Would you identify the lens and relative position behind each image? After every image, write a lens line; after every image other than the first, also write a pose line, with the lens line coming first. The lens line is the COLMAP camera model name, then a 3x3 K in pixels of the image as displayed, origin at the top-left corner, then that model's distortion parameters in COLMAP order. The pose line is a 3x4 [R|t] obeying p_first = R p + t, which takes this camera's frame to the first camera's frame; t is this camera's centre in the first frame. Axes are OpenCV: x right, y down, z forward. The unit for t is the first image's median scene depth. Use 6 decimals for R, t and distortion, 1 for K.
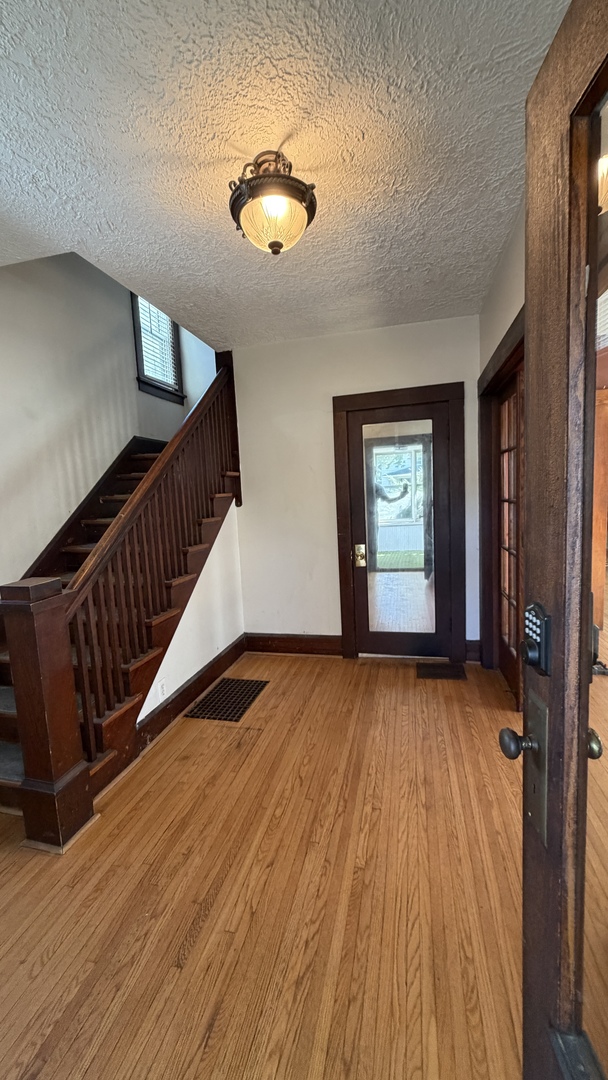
lens RADIAL K [[436.2, 0, 303.8], [0, 436.2, 540.0], [0, 0, 1]] dist [0.000677, 0.000128]
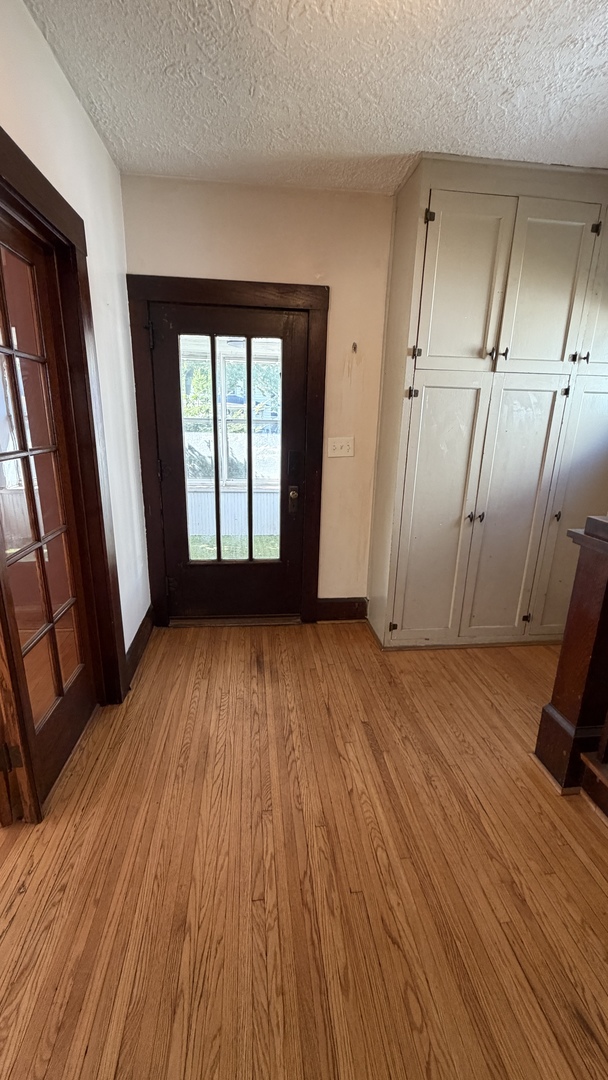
lens RADIAL K [[436.2, 0, 302.5], [0, 436.2, 538.3], [0, 0, 1]] dist [0.000677, 0.000128]
pose [[-0.936890, 0.119684, -0.328502, 0.288617], [-0.015581, 0.924357, 0.381209, -0.205693], [0.349278, 0.362269, -0.864156, 1.572551]]
